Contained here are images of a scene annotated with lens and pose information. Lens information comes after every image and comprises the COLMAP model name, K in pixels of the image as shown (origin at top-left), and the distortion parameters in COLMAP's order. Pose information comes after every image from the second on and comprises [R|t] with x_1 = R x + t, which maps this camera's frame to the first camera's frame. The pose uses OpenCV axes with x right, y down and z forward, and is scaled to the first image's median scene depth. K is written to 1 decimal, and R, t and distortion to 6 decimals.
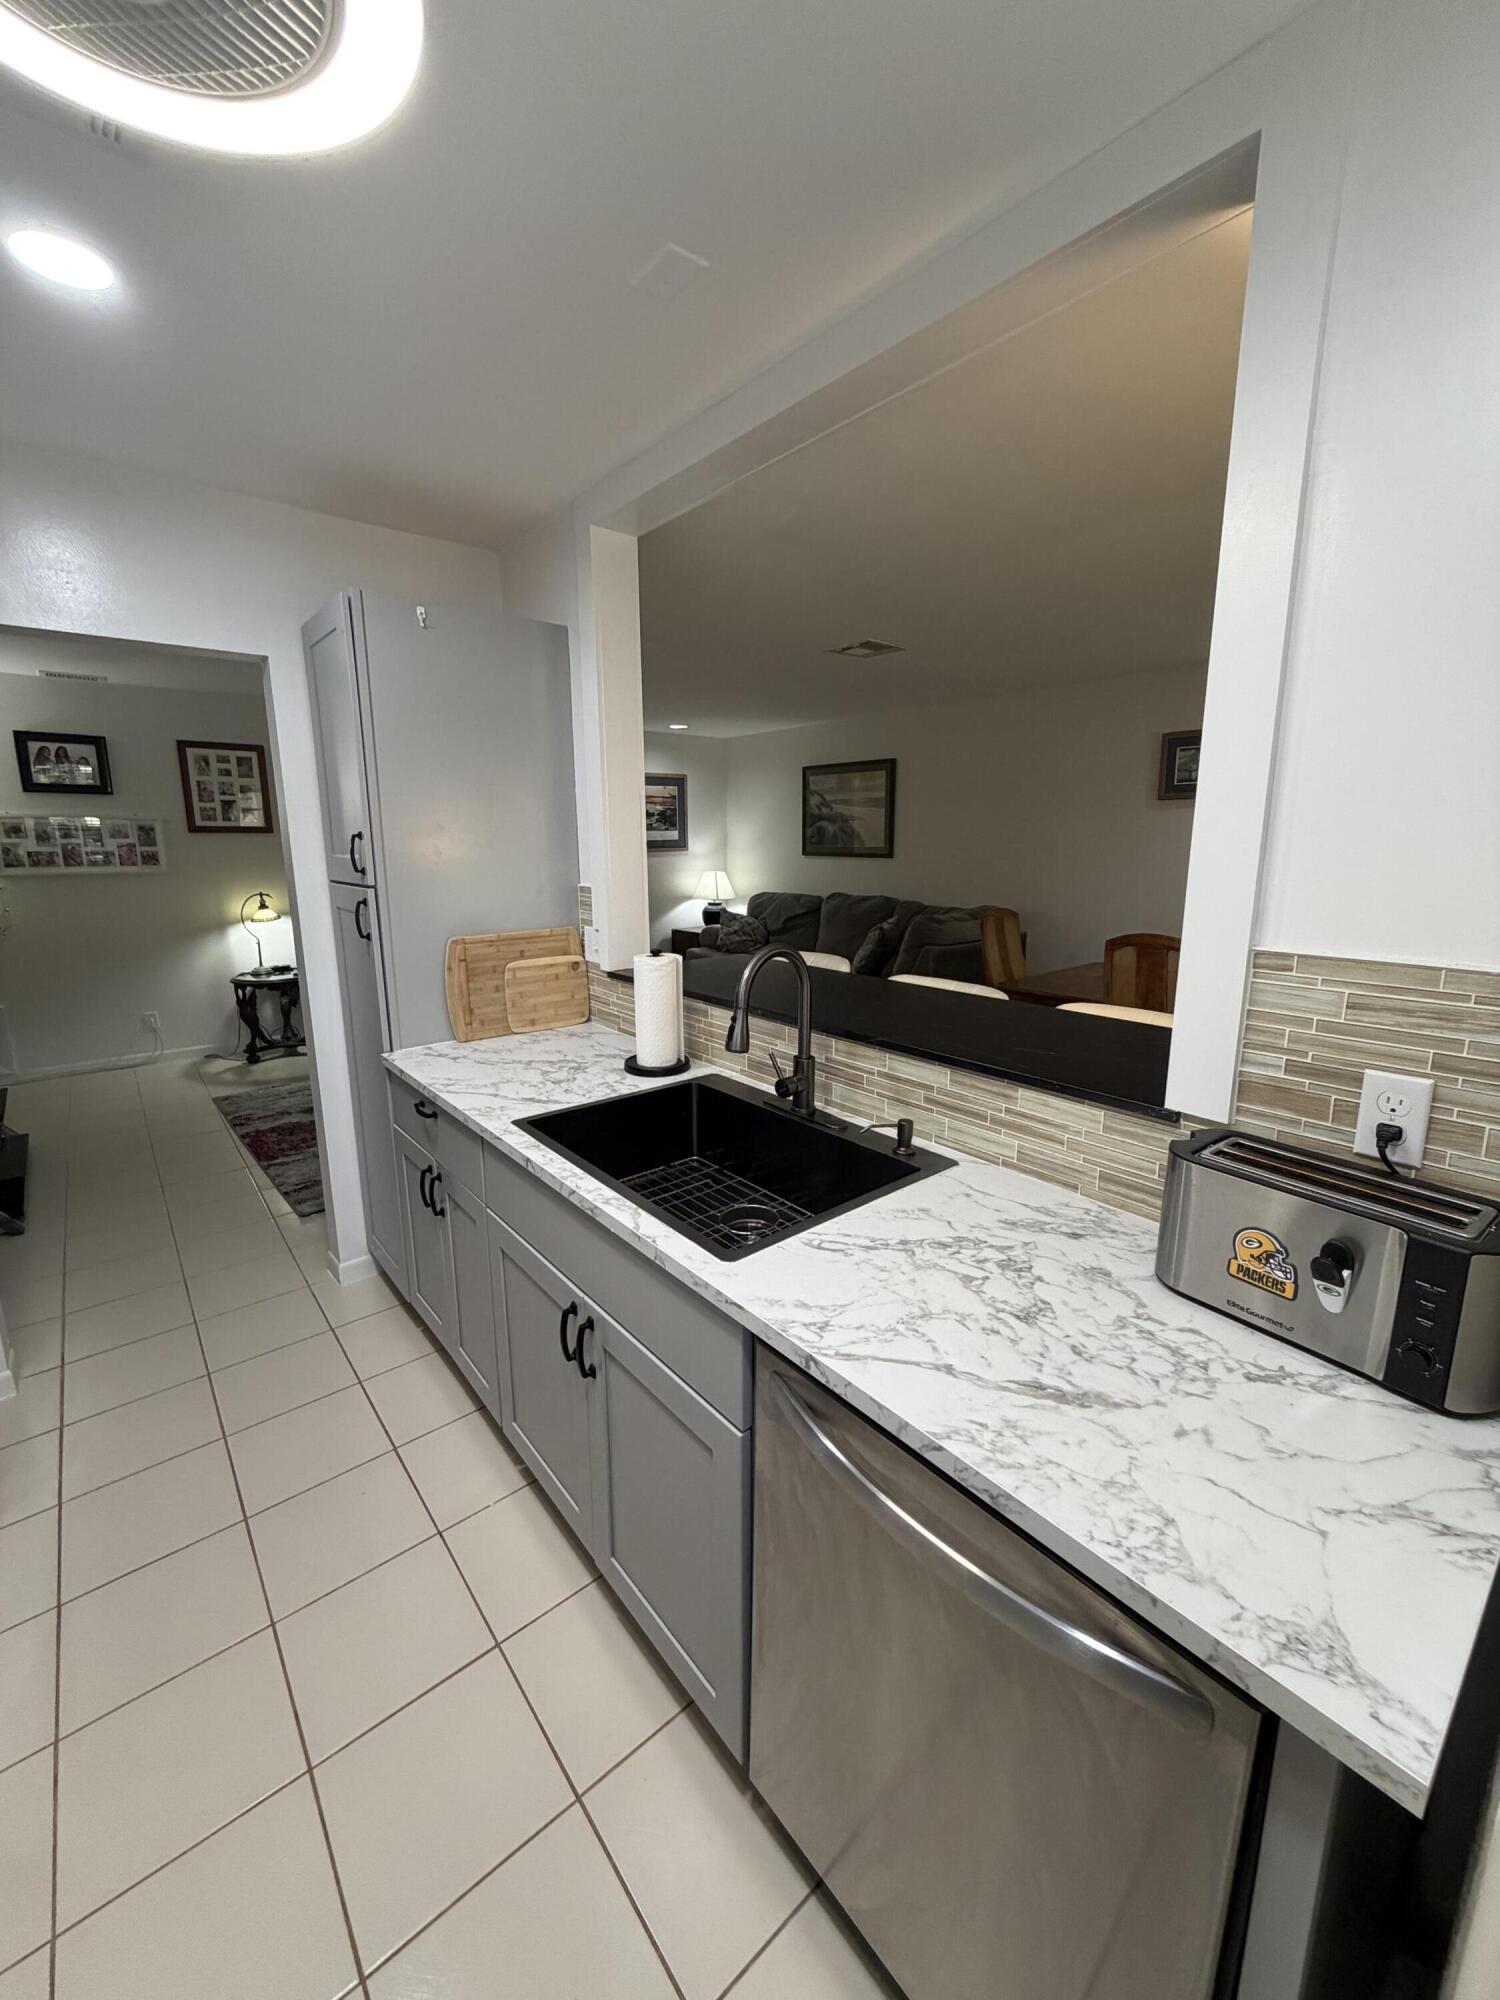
lens RADIAL K [[800.9, 0, 751.0], [0, 800.9, 993.9], [0, 0, 1]] dist [-0.000584, 0.000383]
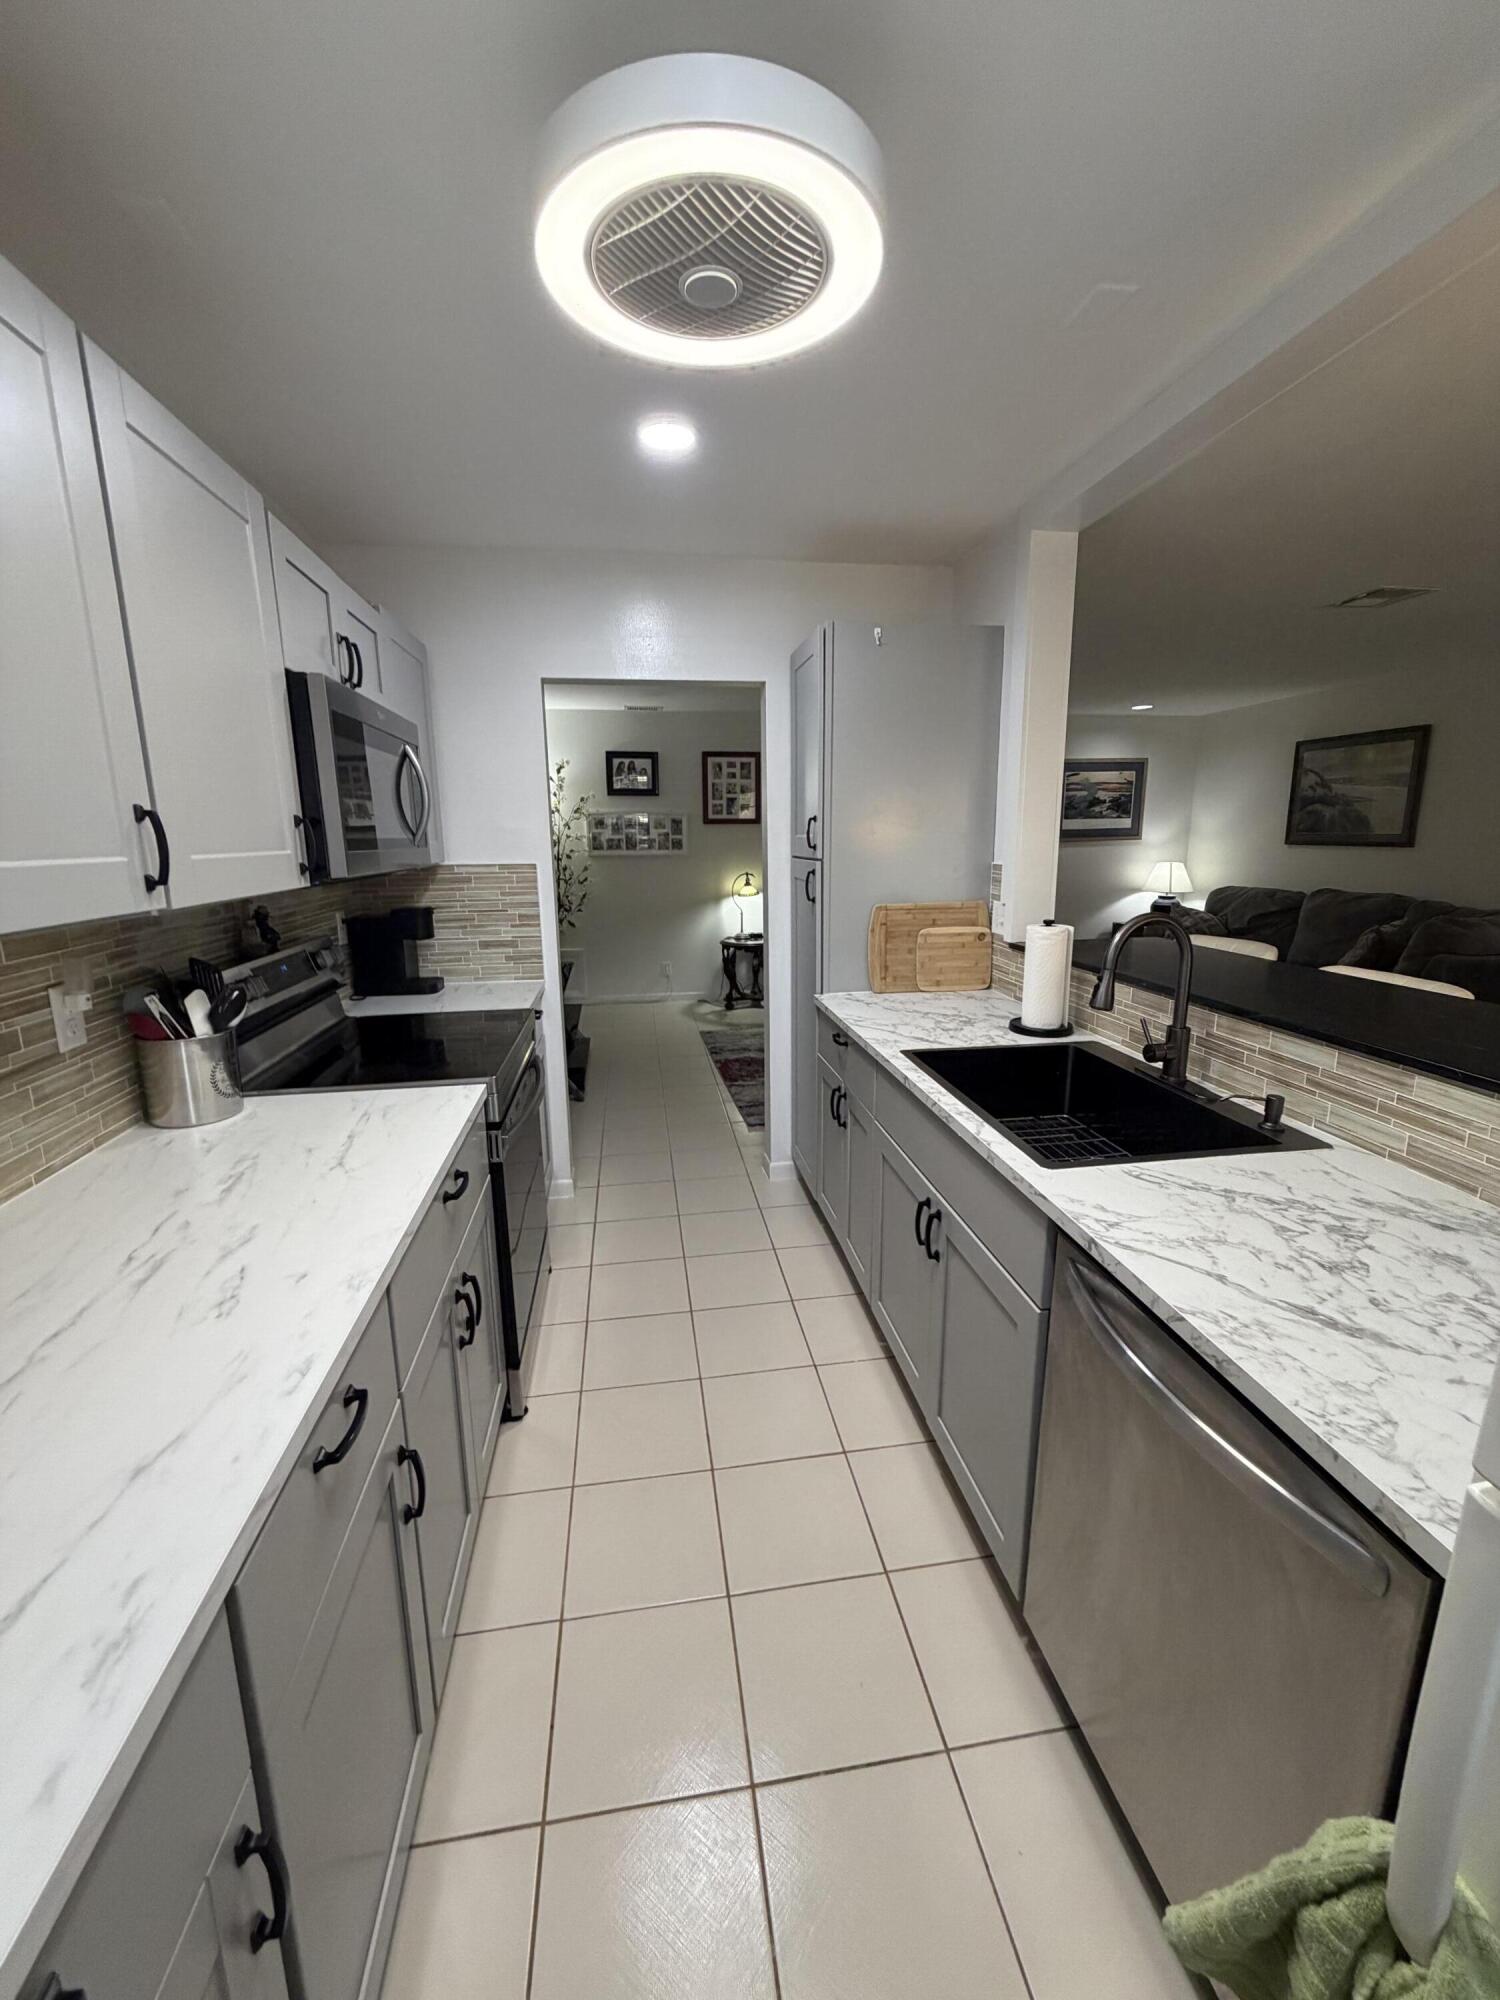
lens RADIAL K [[800.9, 0, 749.1], [0, 800.9, 999.6], [0, 0, 1]] dist [-0.000584, 0.000383]
pose [[0.853748, 0.100805, -0.510835, 0.089070], [-0.093499, 0.994814, 0.040048, 0.041485], [0.512222, 0.013572, 0.858746, -0.121789]]
